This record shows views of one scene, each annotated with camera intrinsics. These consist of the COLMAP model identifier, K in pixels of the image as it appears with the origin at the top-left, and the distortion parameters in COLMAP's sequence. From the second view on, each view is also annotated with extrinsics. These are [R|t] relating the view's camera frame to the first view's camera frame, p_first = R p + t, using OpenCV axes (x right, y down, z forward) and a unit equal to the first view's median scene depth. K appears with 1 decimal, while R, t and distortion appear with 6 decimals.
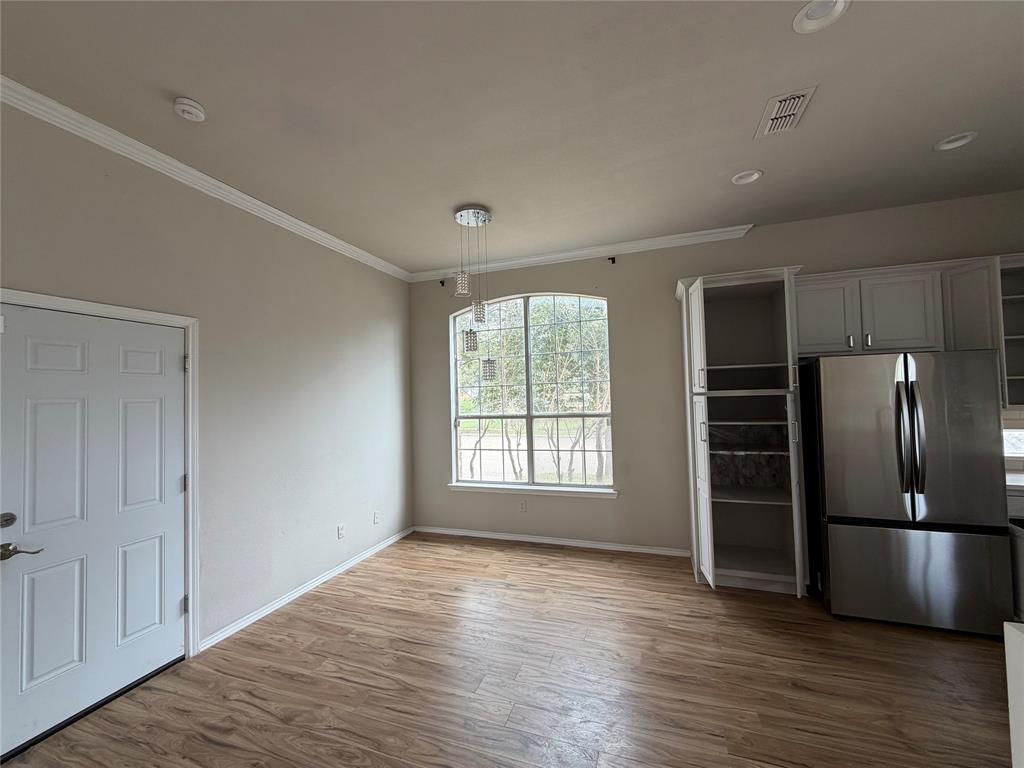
lens RADIAL K [[408.7, 0, 509.8], [0, 408.7, 383.7], [0, 0, 1]] dist [-0.002060, 0.000394]
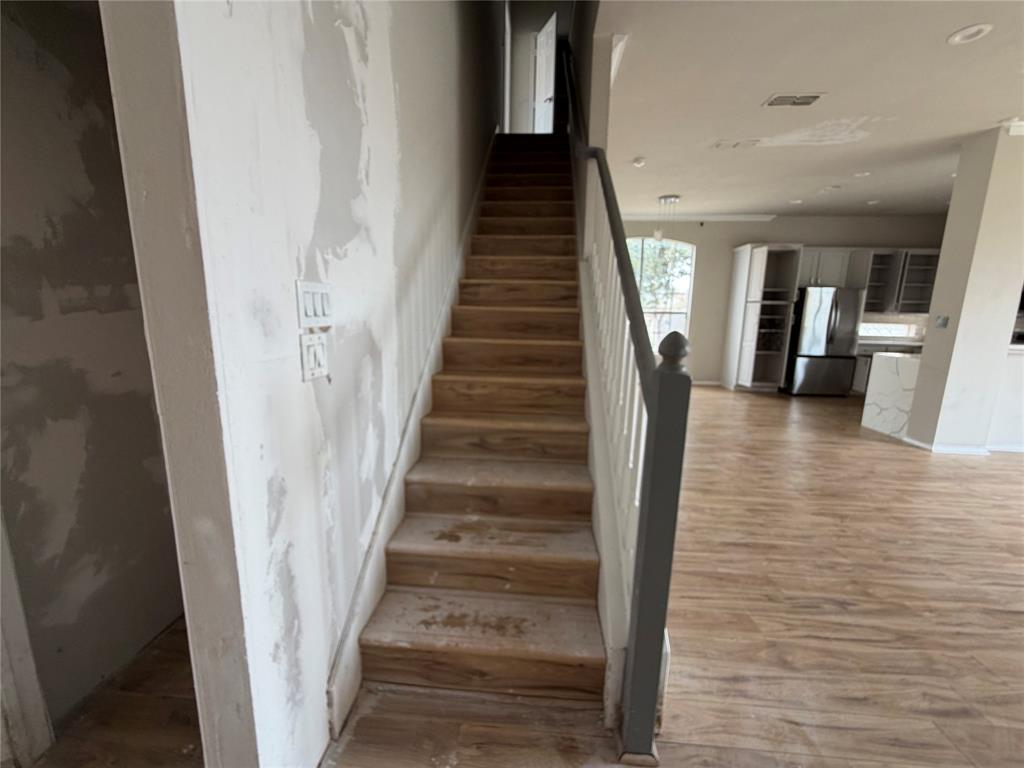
lens RADIAL K [[408.7, 0, 510.8], [0, 408.7, 384.7], [0, 0, 1]] dist [-0.002060, 0.000394]
pose [[0.966531, -0.004502, 0.256511, -1.289836], [-0.049716, 0.977606, 0.204485, 0.073271], [-0.251688, -0.210394, 0.944663, -0.780158]]
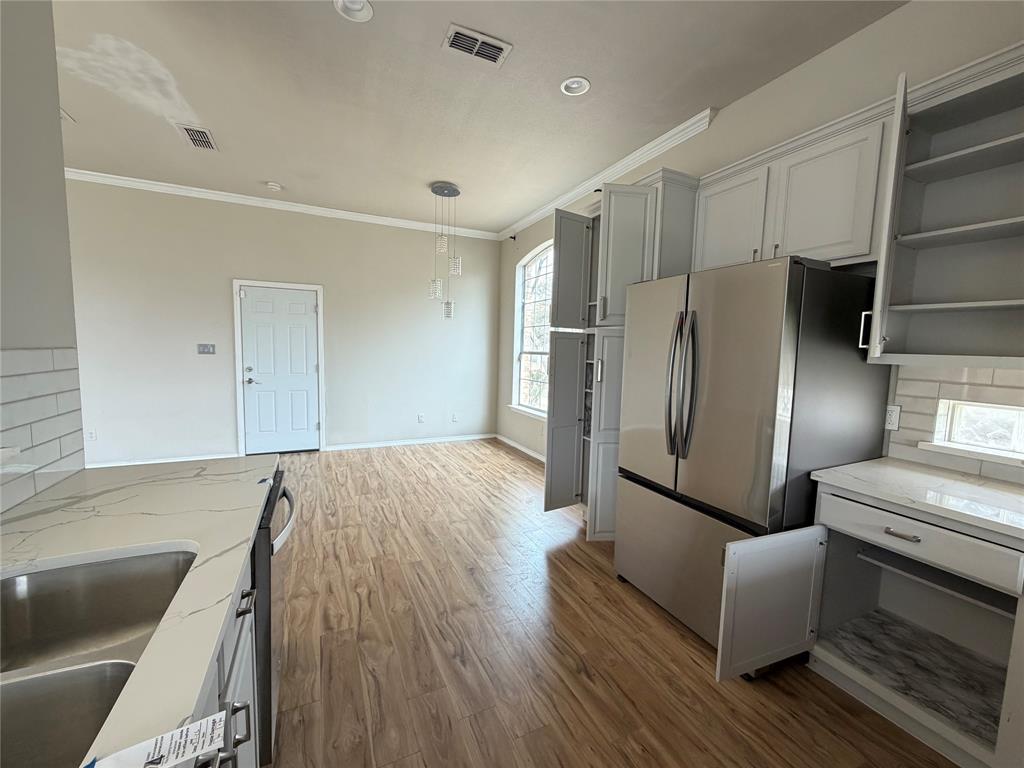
lens RADIAL K [[408.7, 0, 510.2], [0, 408.7, 384.4], [0, 0, 1]] dist [-0.002060, 0.000394]
pose [[0.705696, 0.106684, -0.700437, 1.049025], [-0.020334, 0.991241, 0.130490, 0.029405], [0.708223, -0.077844, 0.701684, 0.189504]]
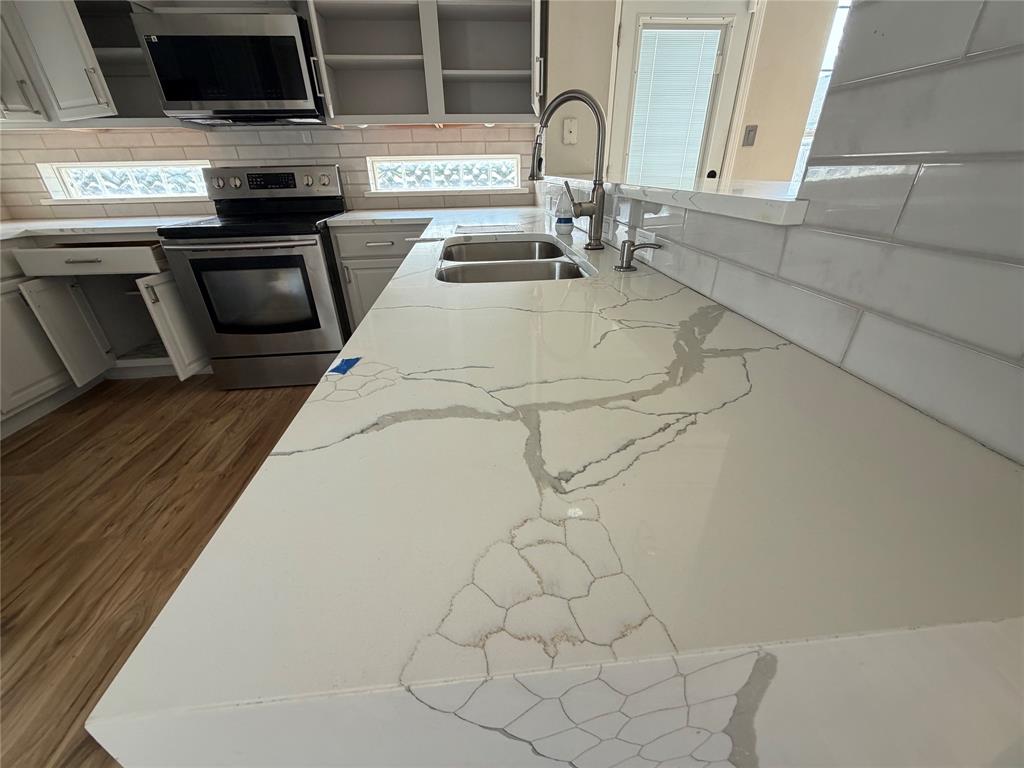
lens RADIAL K [[408.7, 0, 511.0], [0, 408.7, 383.4], [0, 0, 1]] dist [-0.002060, 0.000394]
pose [[-0.423365, -0.393044, 0.816259, 0.371319], [0.000573, 0.900872, 0.434084, 0.134865], [-0.905959, 0.184244, -0.381173, 0.310701]]
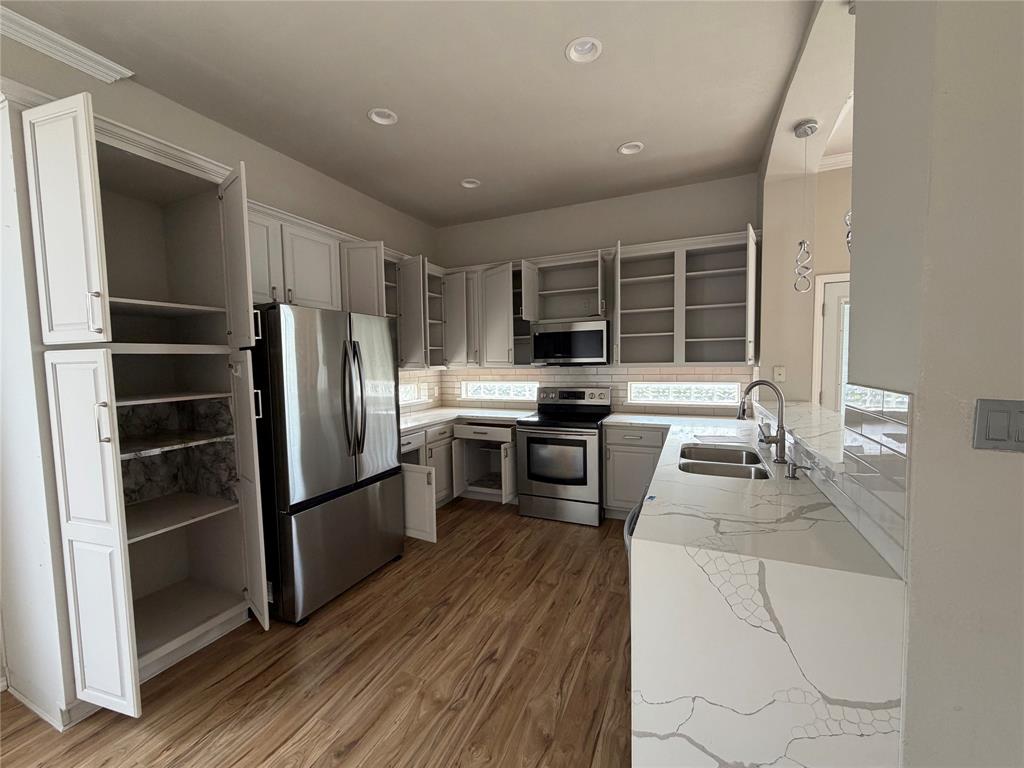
lens RADIAL K [[408.7, 0, 510.4], [0, 408.7, 383.5], [0, 0, 1]] dist [-0.002060, 0.000394]
pose [[0.081252, -0.035885, 0.996047, 0.028125], [-0.013458, 0.999221, 0.037097, 0.043604], [-0.996603, -0.016419, 0.080705, 0.442662]]
